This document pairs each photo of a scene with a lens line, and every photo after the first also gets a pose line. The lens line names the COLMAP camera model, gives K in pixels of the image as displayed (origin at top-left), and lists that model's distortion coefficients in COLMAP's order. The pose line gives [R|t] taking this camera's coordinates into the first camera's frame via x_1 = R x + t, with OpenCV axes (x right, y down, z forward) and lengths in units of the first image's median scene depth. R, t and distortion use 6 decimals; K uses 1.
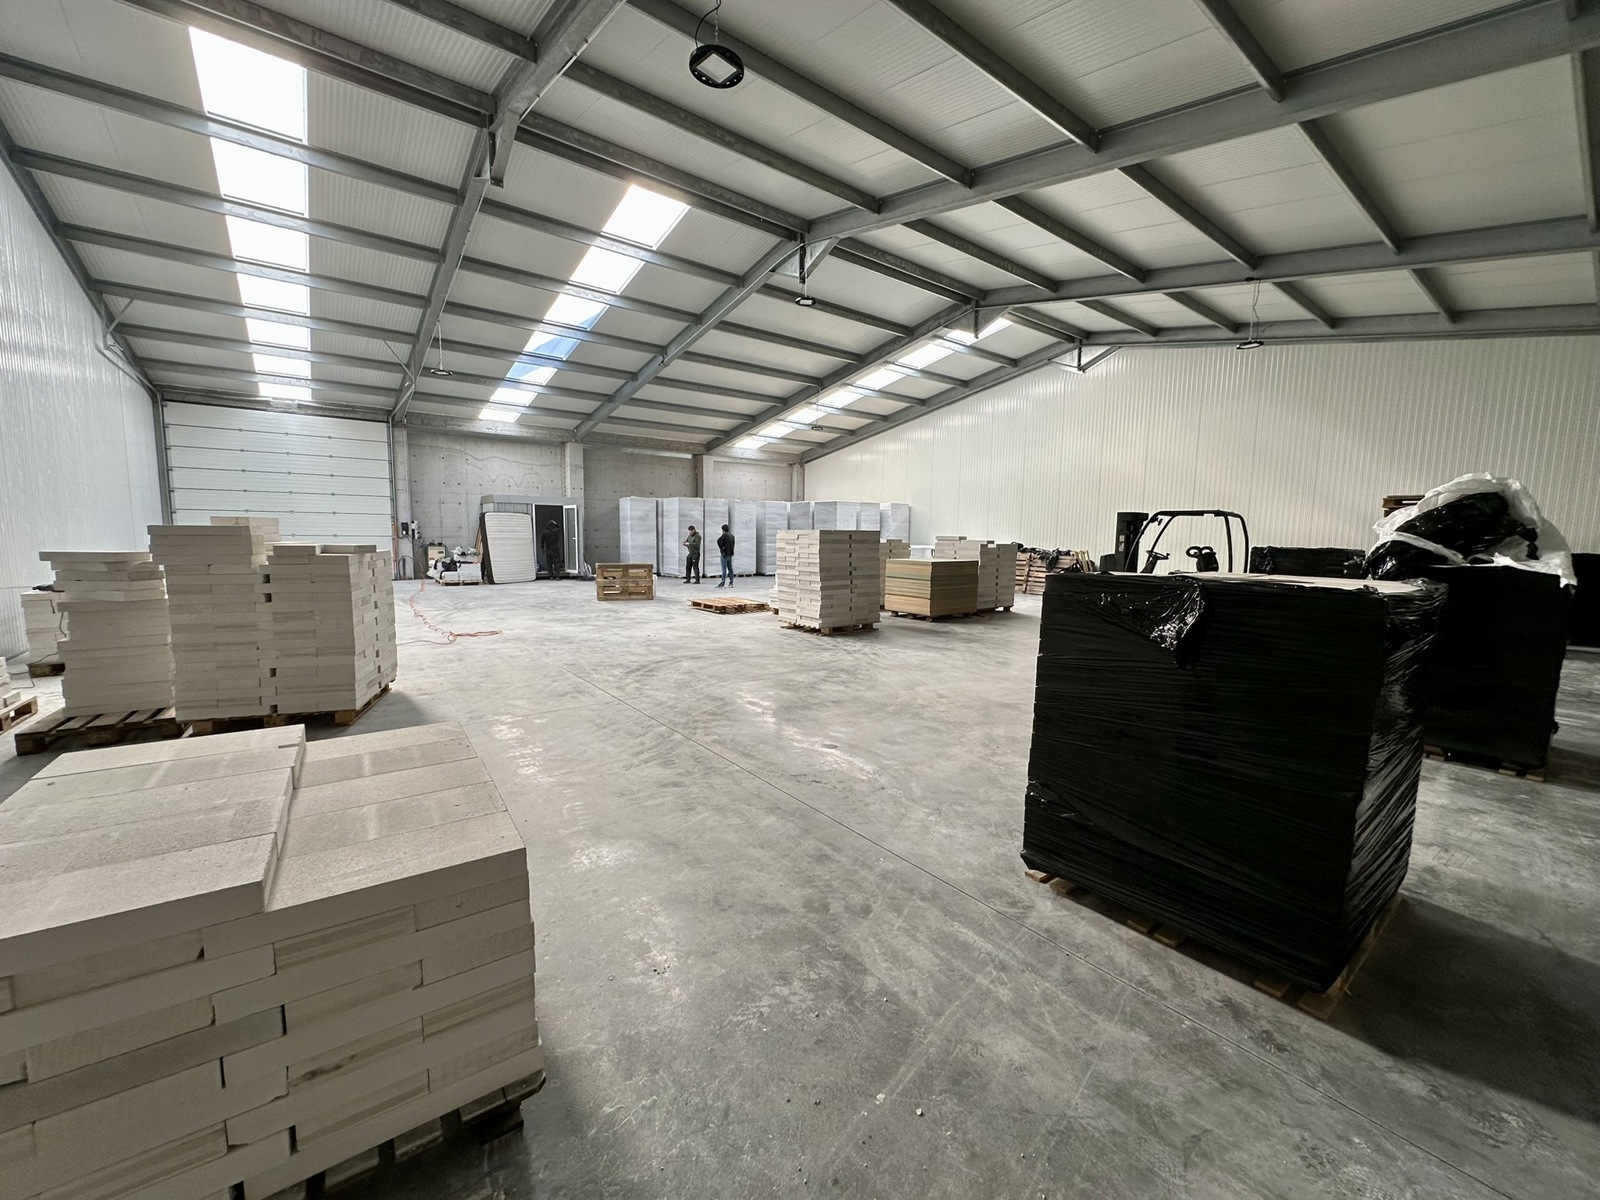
lens RADIAL K [[634.5, 0, 796.0], [0, 634.5, 600.5], [0, 0, 1]] dist [-0.002728, 0.000258]
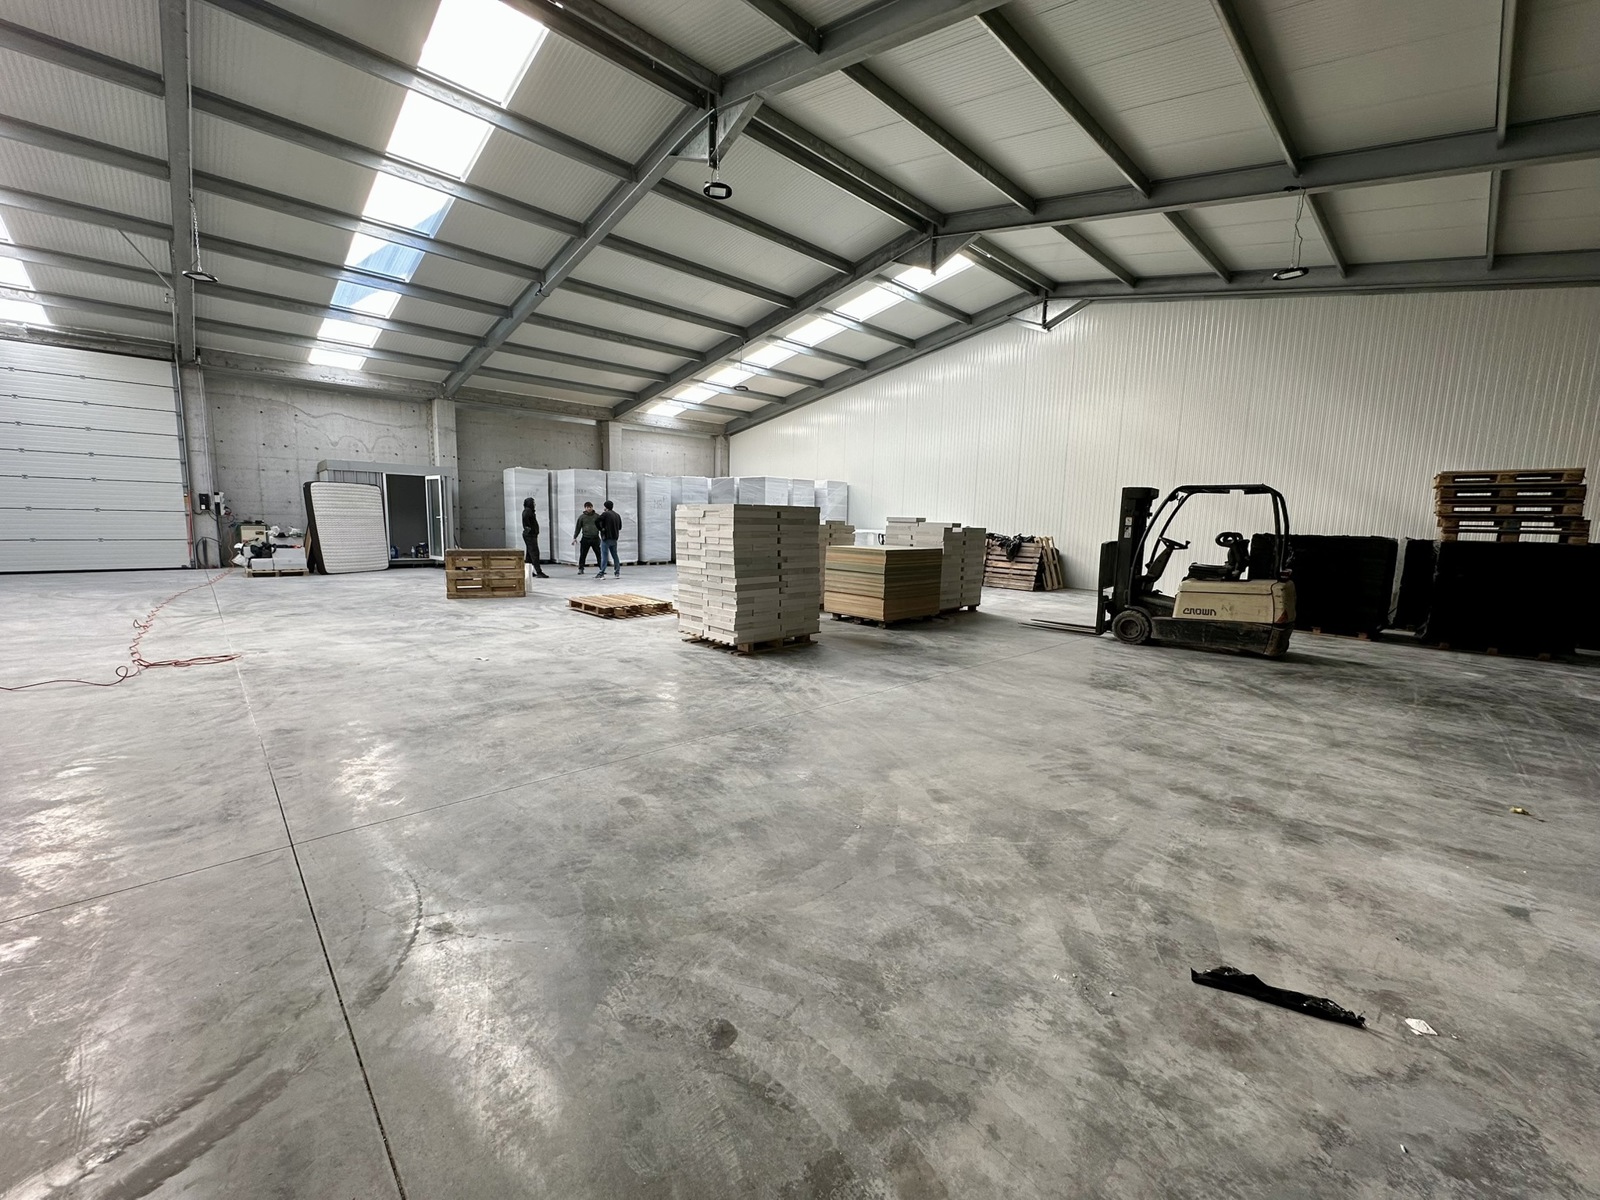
lens RADIAL K [[634.5, 0, 798.3], [0, 634.5, 602.4], [0, 0, 1]] dist [-0.002728, 0.000258]
pose [[0.993902, -0.003972, 0.110194, 0.020045], [0.000993, 0.999633, 0.027074, -0.014984], [-0.110261, -0.026799, 0.993541, 0.201197]]
